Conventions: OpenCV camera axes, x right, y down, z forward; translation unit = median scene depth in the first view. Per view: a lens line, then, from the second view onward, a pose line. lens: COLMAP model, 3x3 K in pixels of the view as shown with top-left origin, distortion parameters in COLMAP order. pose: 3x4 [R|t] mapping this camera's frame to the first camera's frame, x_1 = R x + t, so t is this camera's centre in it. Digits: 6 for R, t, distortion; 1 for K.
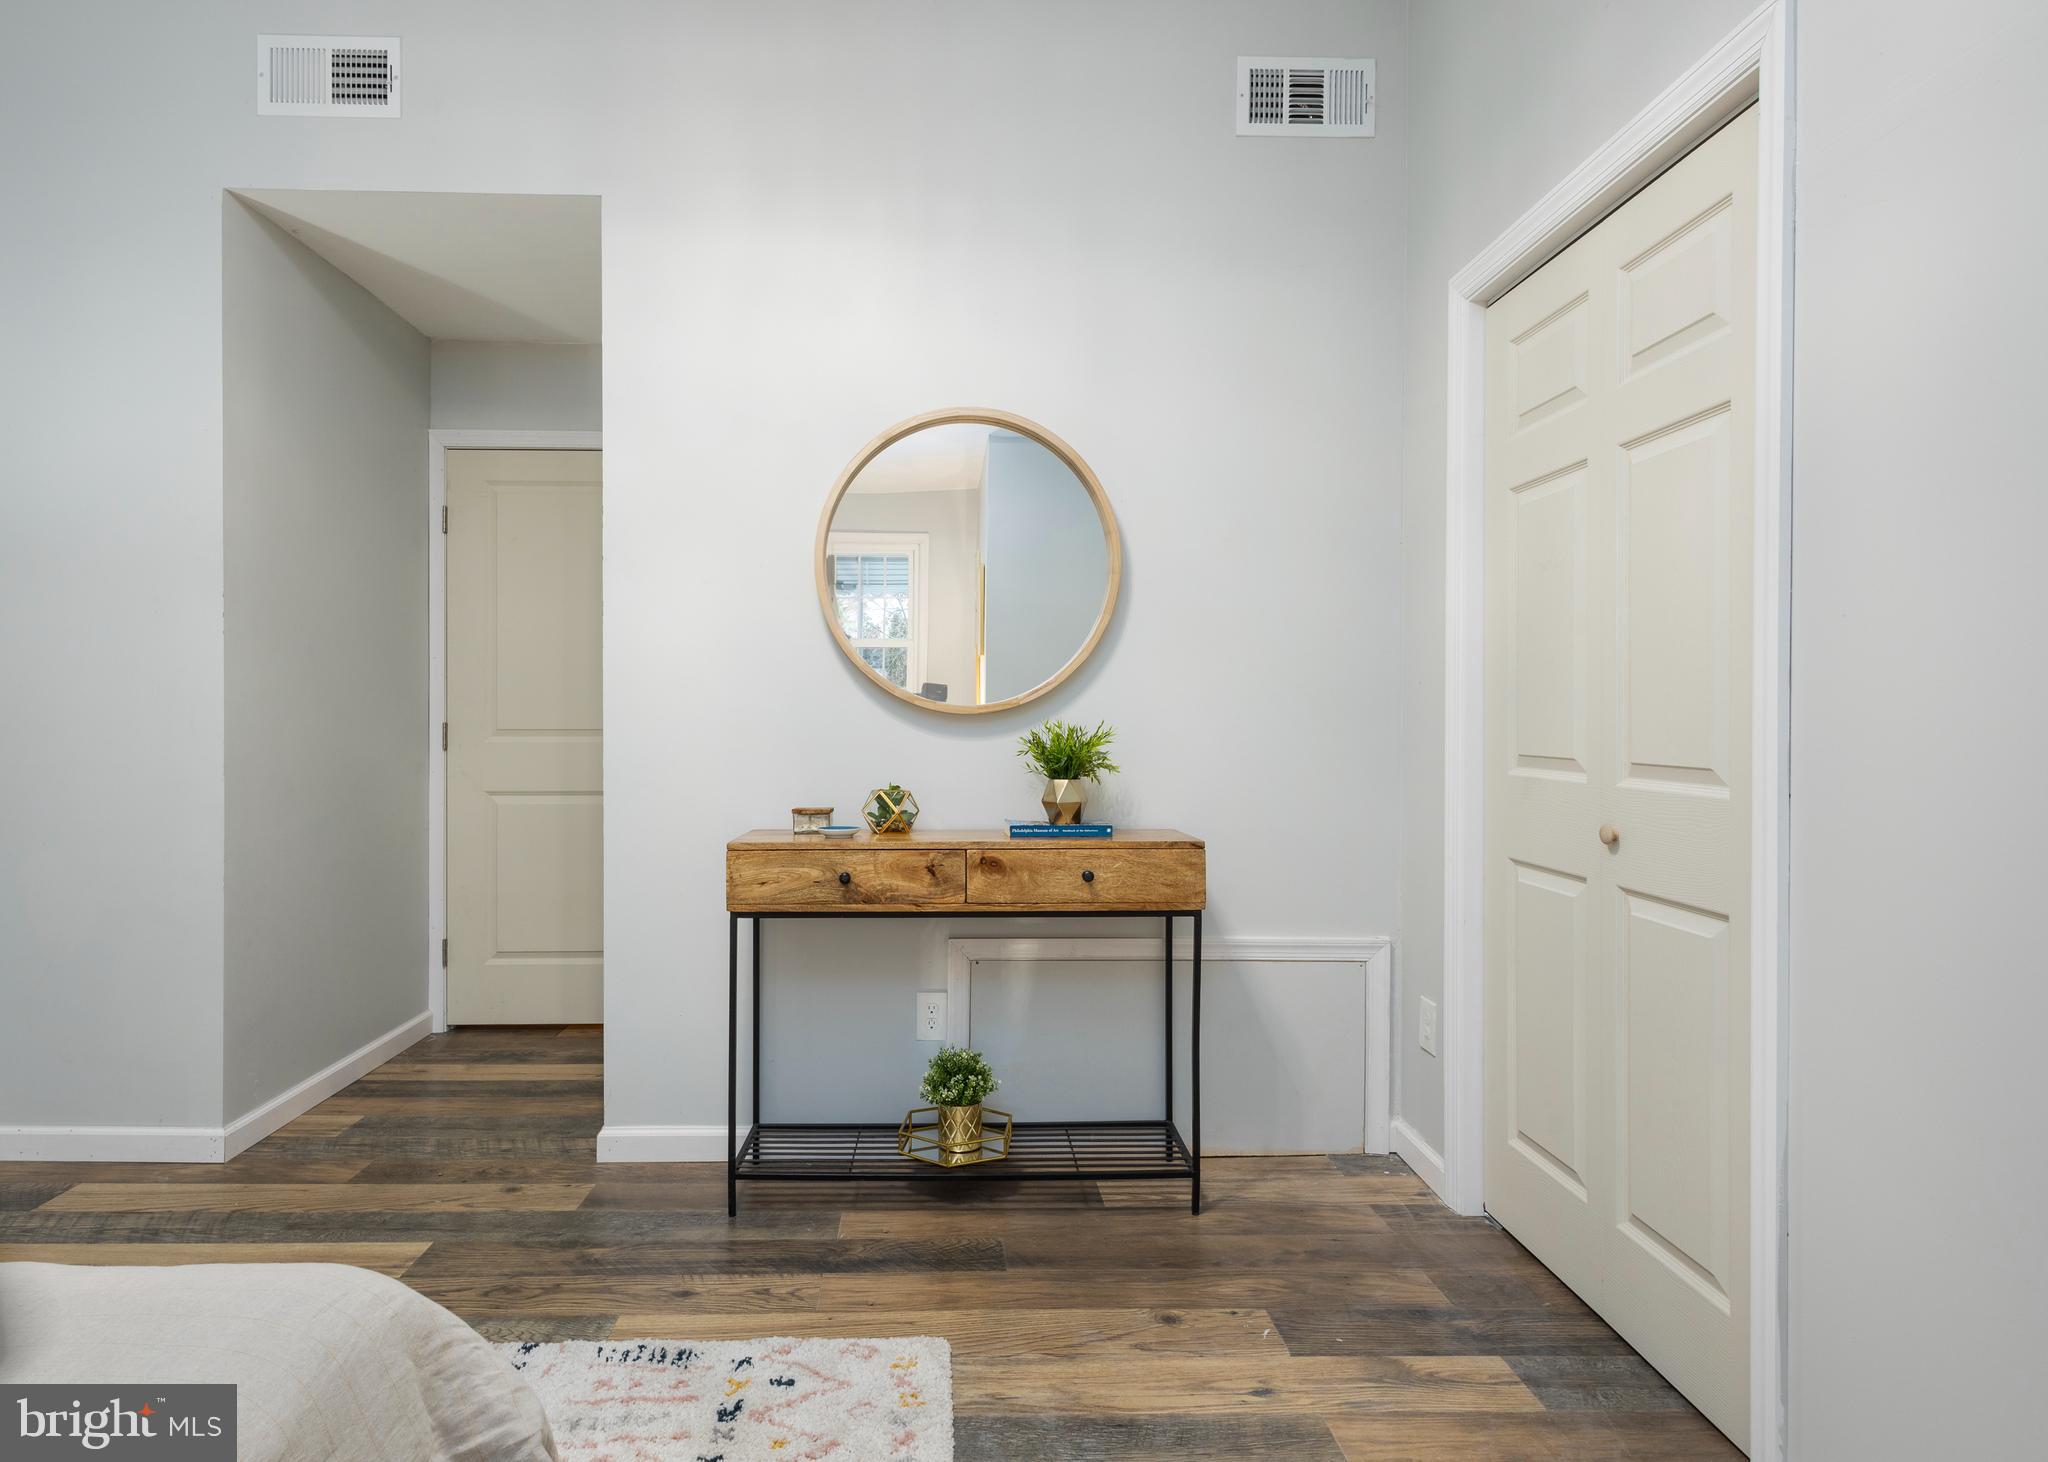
lens RADIAL K [[1117.8, 0, 1023.7], [0, 1117.8, 719.0], [0, 0, 1]] dist [0.007009, 0.000587]
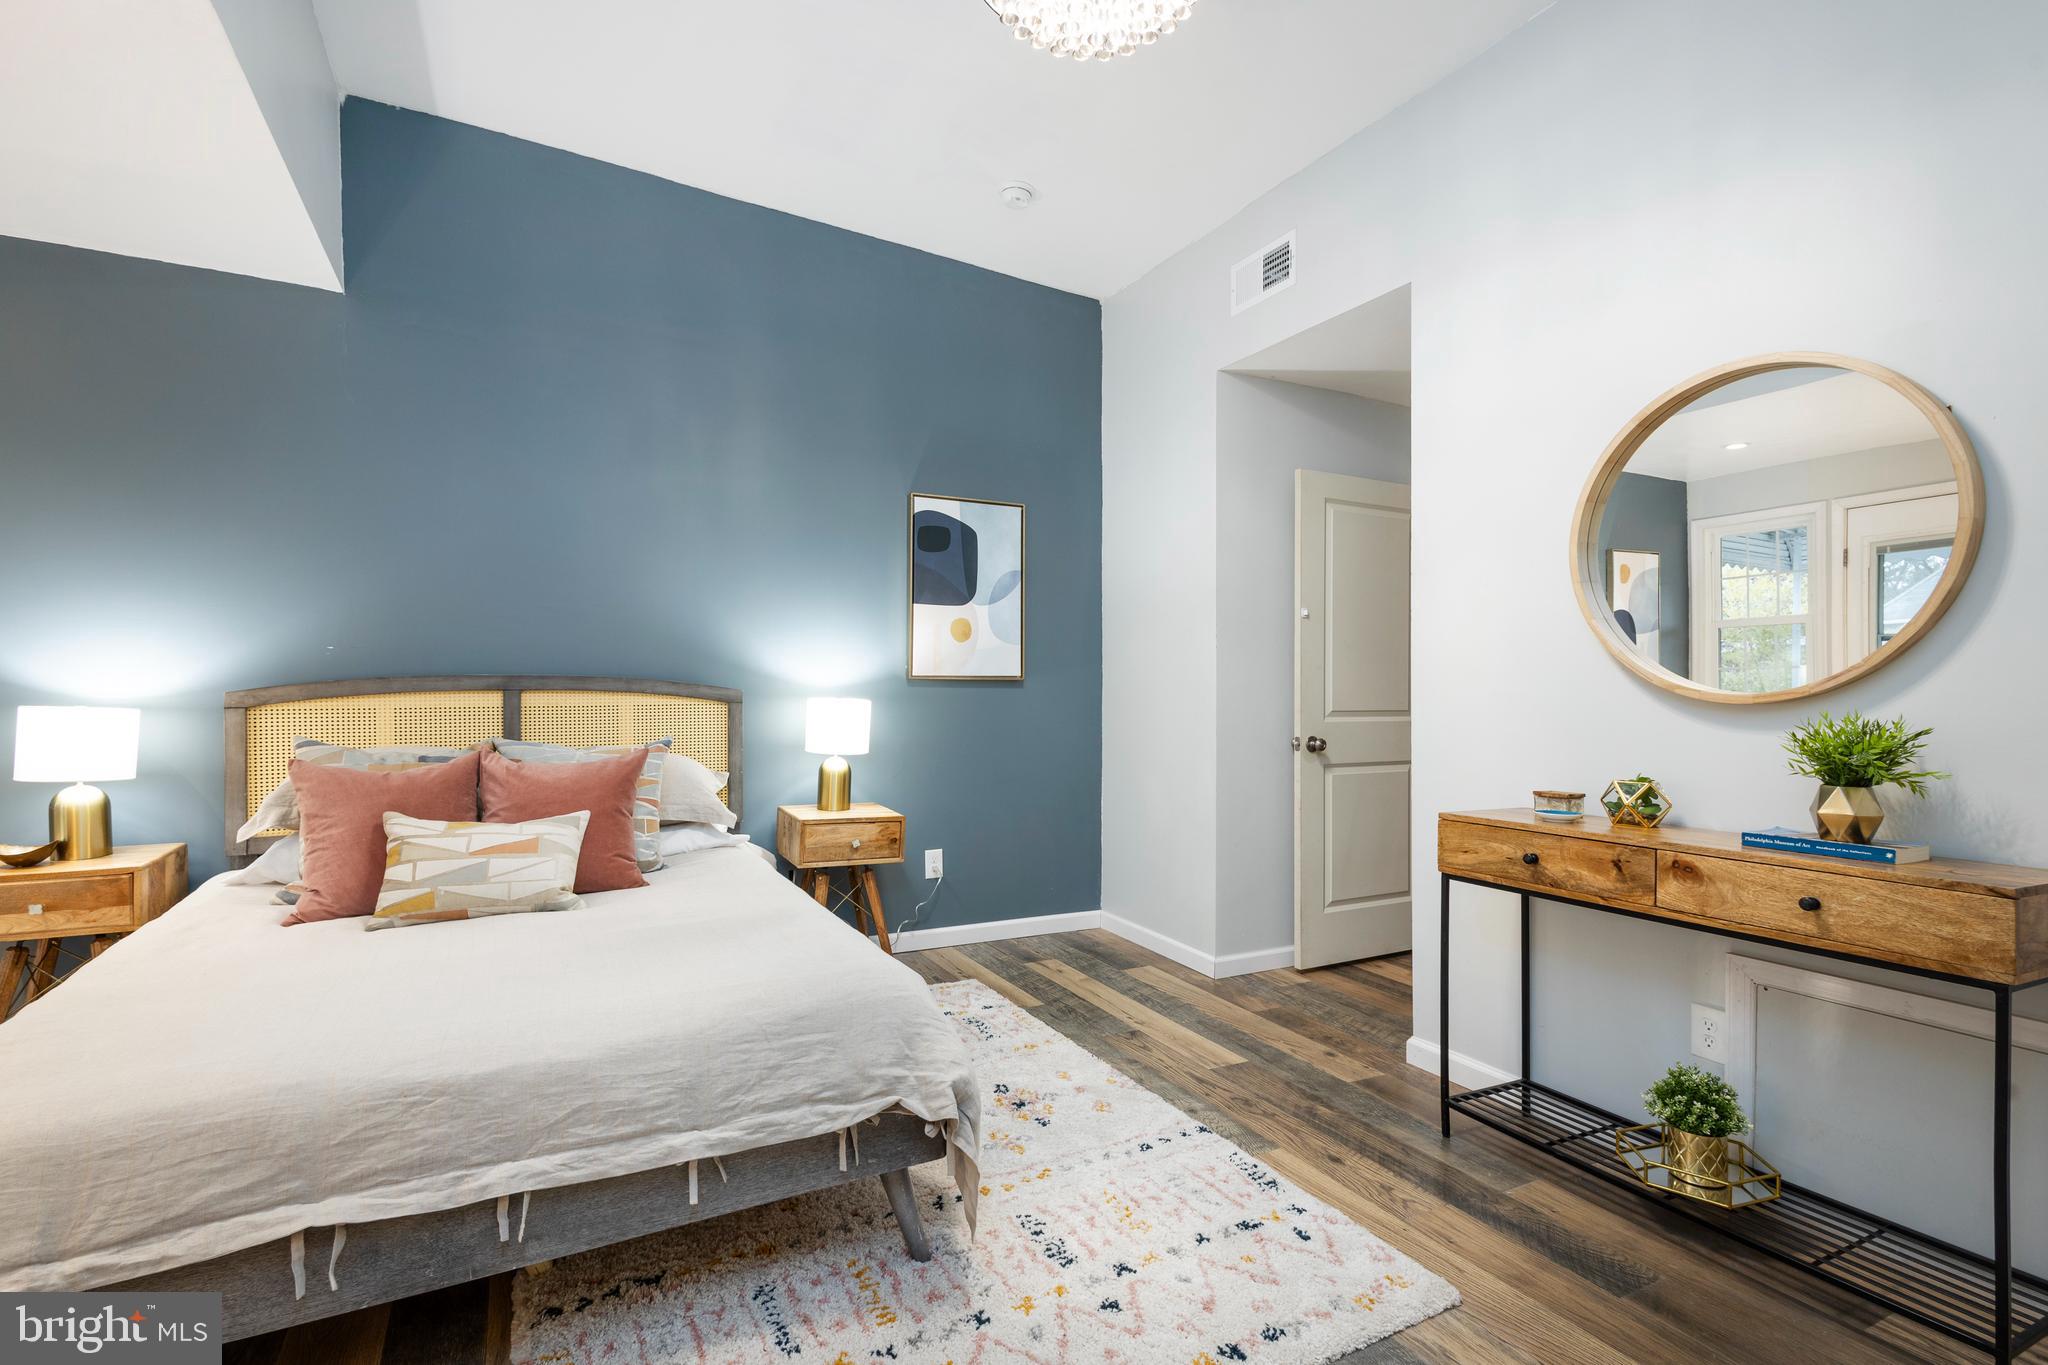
lens RADIAL K [[940.9, 0, 1006.1], [0, 940.9, 694.6], [0, 0, 1]] dist [0.012858, -0.002899]
pose [[0.441187, 0.003139, -0.897410, 0.417809], [-0.008293, 0.999965, -0.000580, -0.007654], [0.897377, 0.007698, 0.441197, 0.162188]]
